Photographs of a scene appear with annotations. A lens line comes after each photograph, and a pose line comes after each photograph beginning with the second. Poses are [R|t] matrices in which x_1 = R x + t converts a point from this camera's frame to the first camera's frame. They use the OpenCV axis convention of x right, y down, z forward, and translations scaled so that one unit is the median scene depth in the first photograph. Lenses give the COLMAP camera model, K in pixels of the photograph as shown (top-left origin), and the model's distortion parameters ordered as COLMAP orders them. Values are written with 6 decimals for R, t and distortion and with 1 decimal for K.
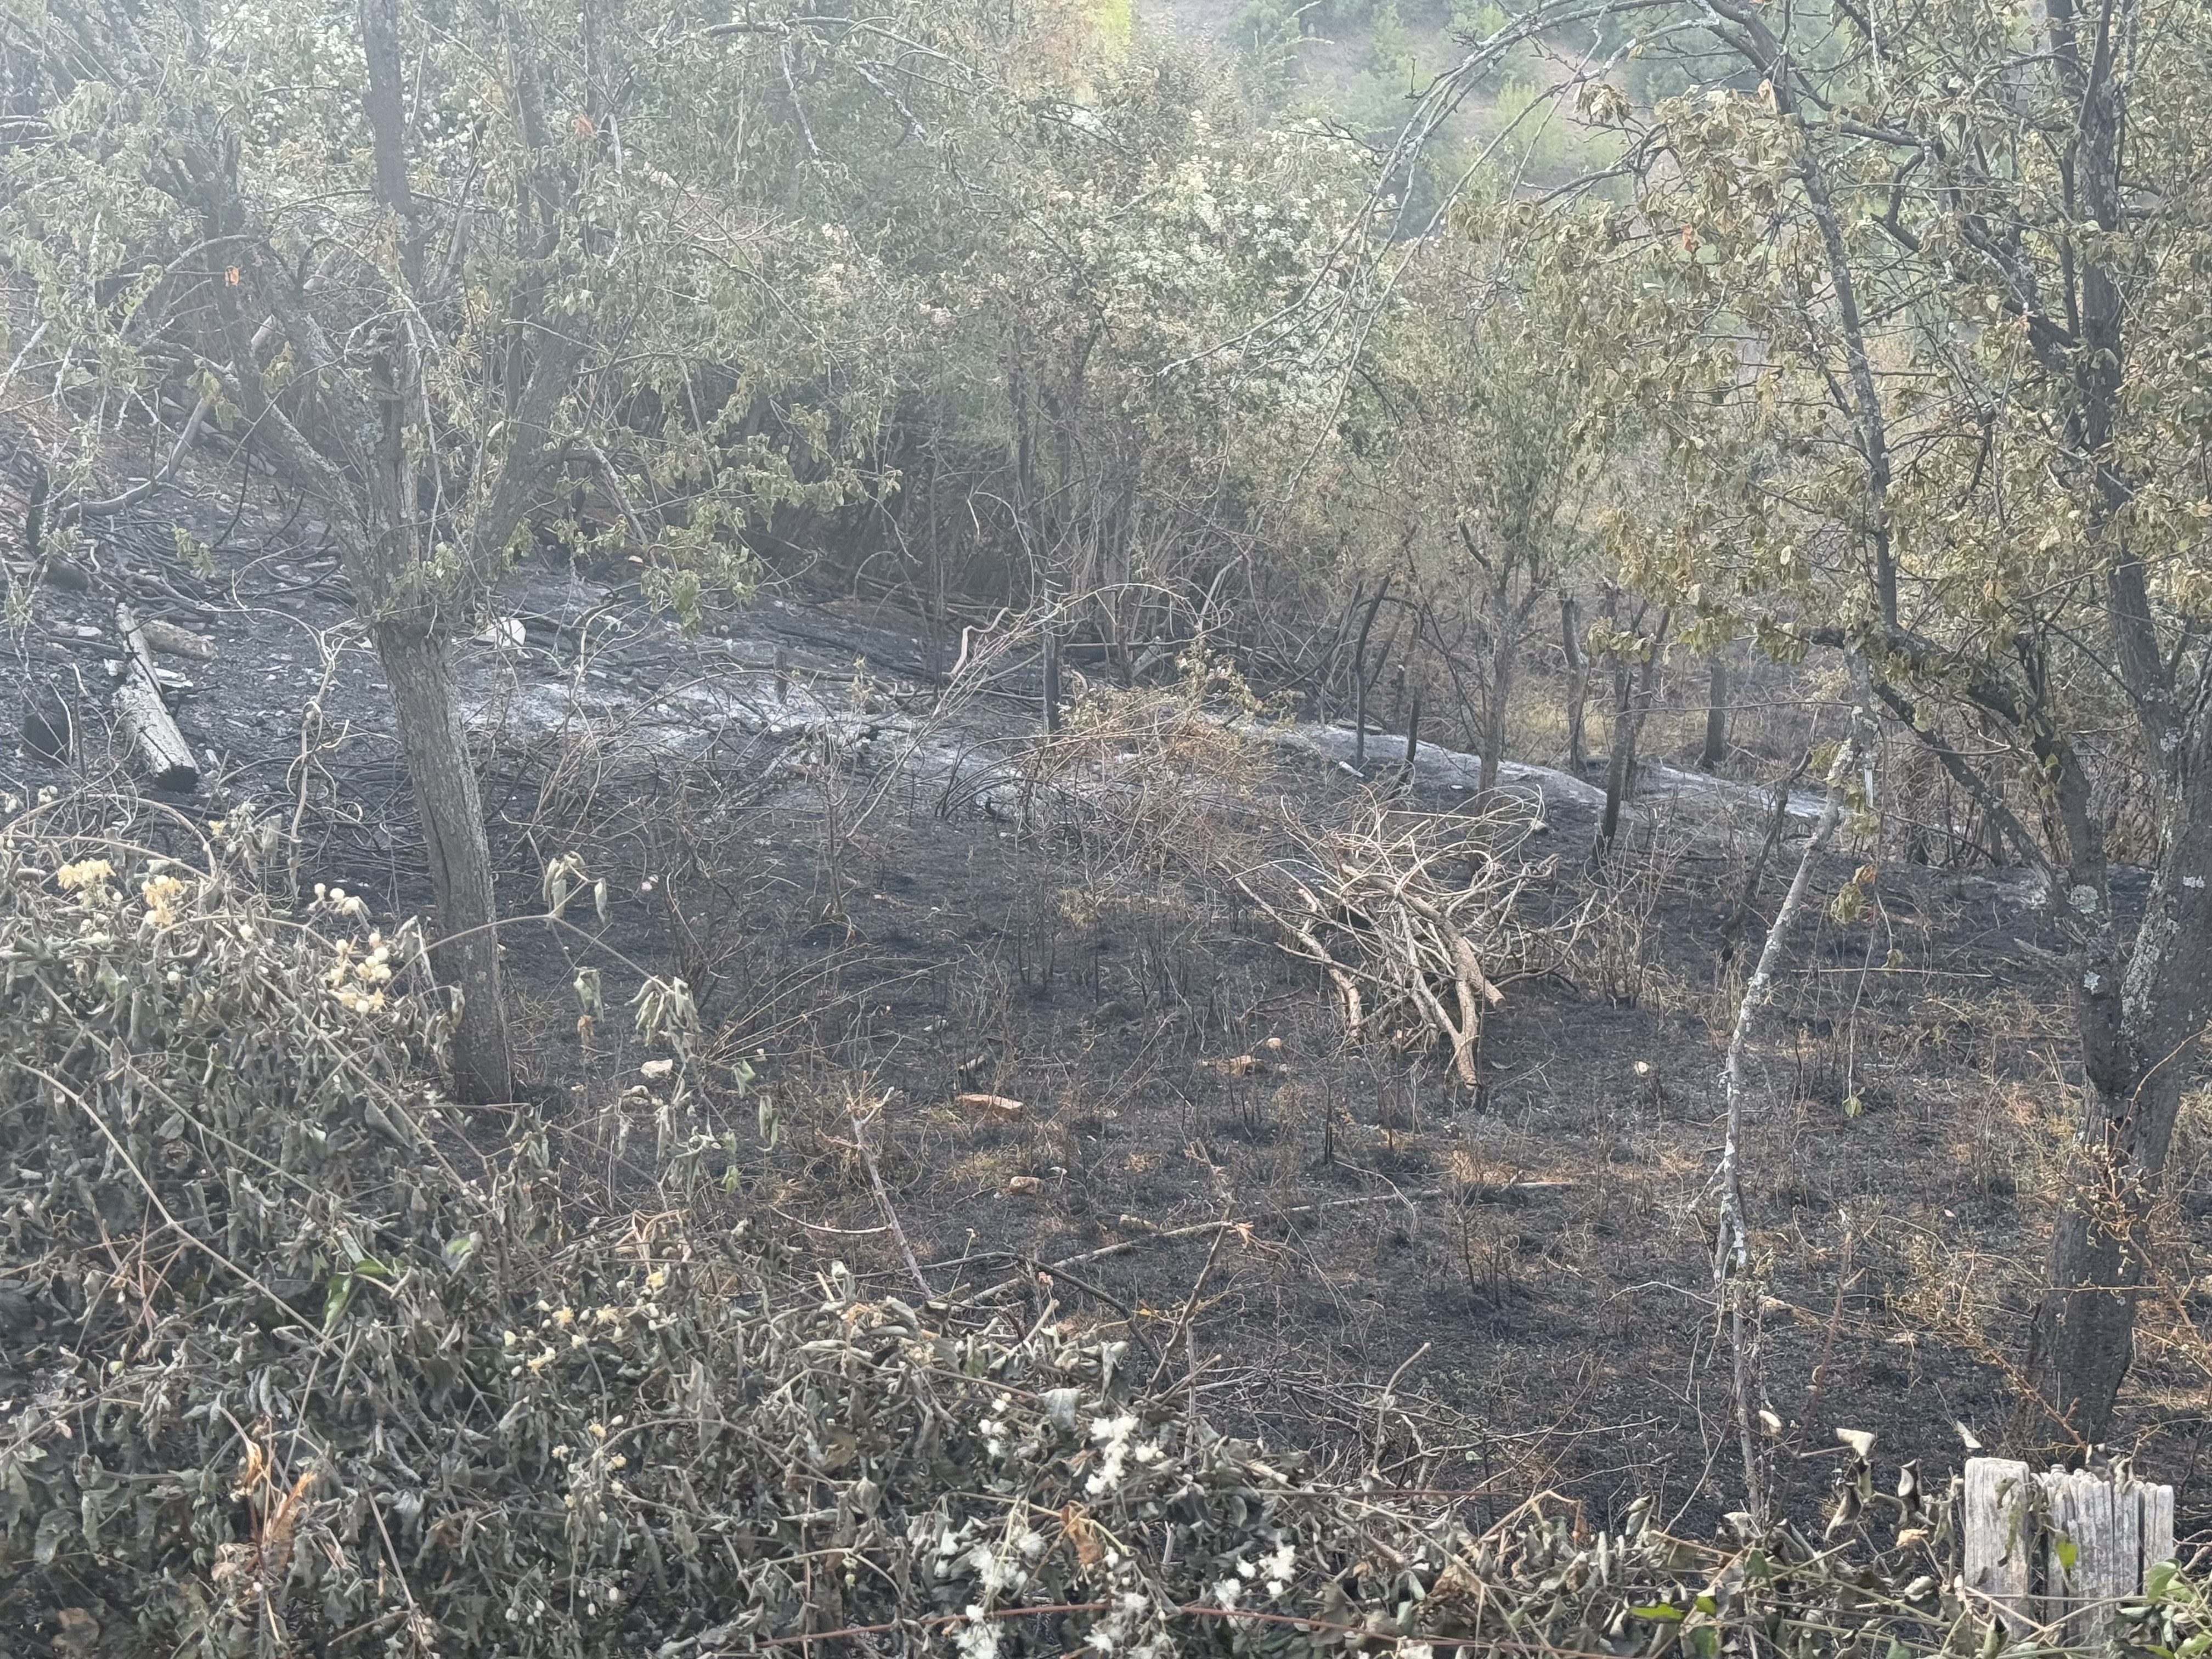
lens RADIAL K [[3381.2, 0, 1106.0], [0, 3381.2, 829.5], [0, 0, 1]] dist [0.161173, -0.020776]
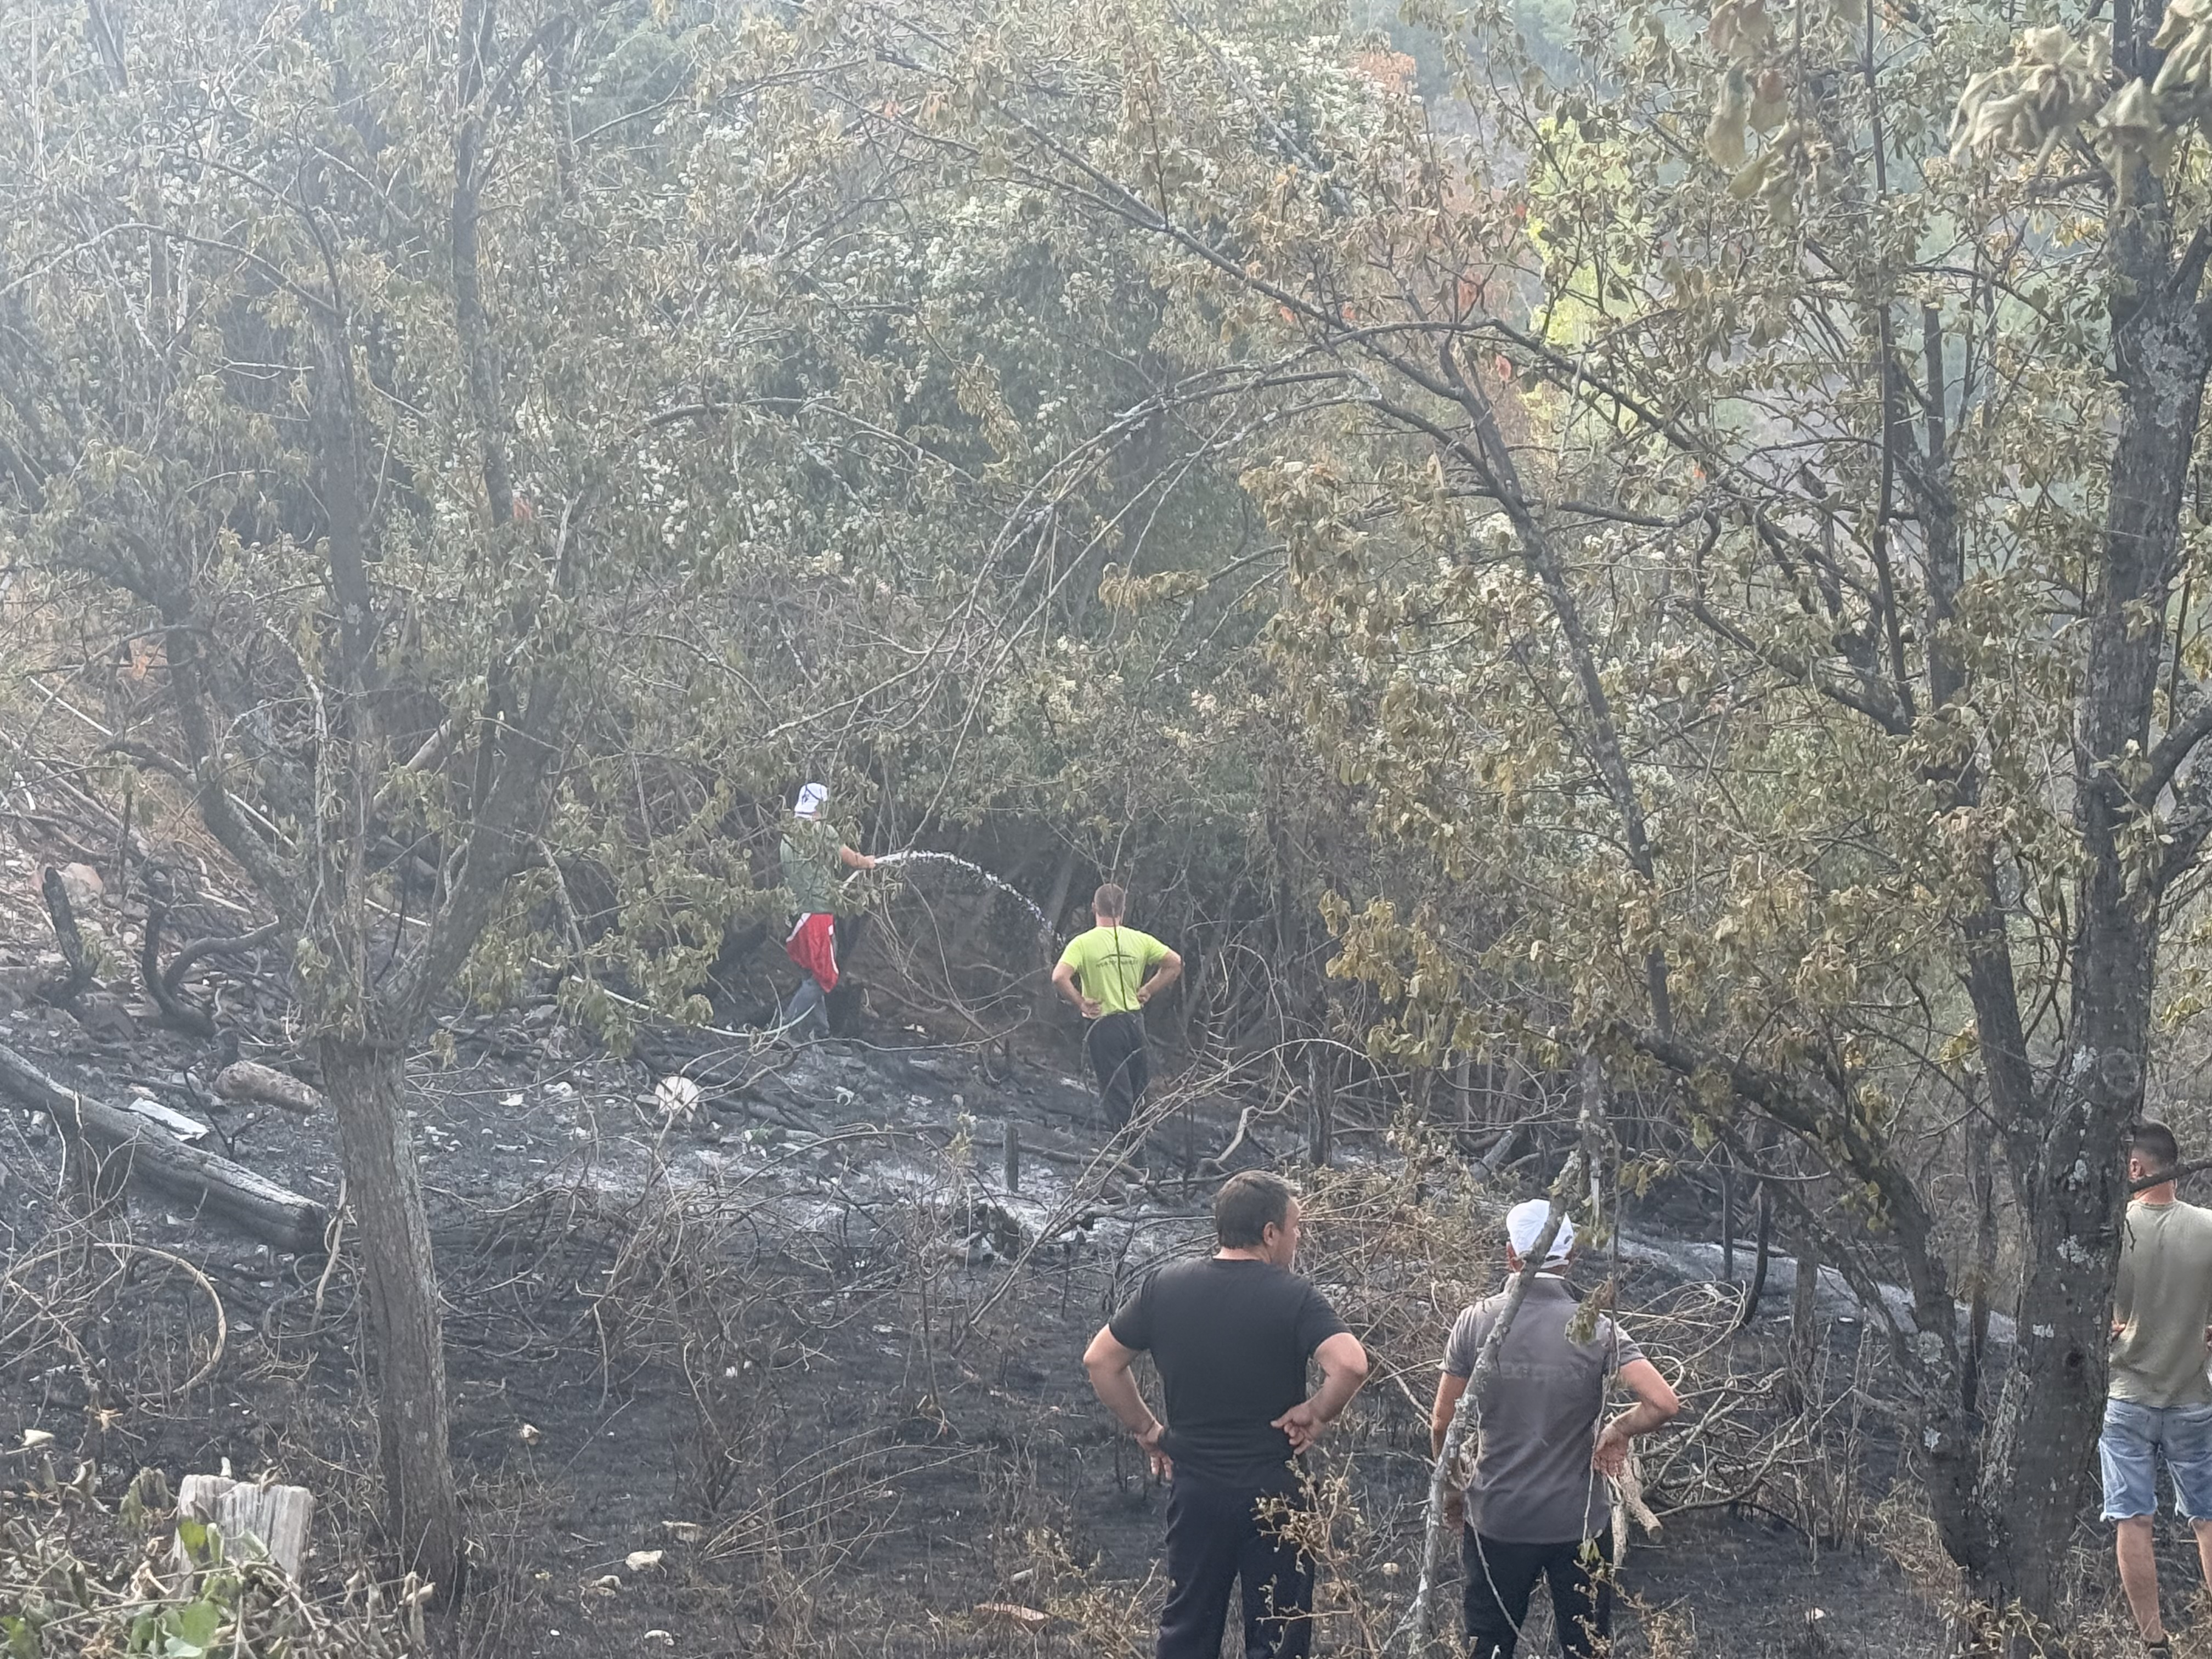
lens RADIAL K [[4191.9, 0, 1106.0], [0, 4191.9, 829.5], [0, 0, 1]] dist [0.157284, 0.077355]
pose [[0.990600, 0.014799, -0.135988, 0.136872], [-0.033067, 0.990554, -0.133078, 0.025212], [0.132734, 0.136324, 0.981732, -0.087502]]
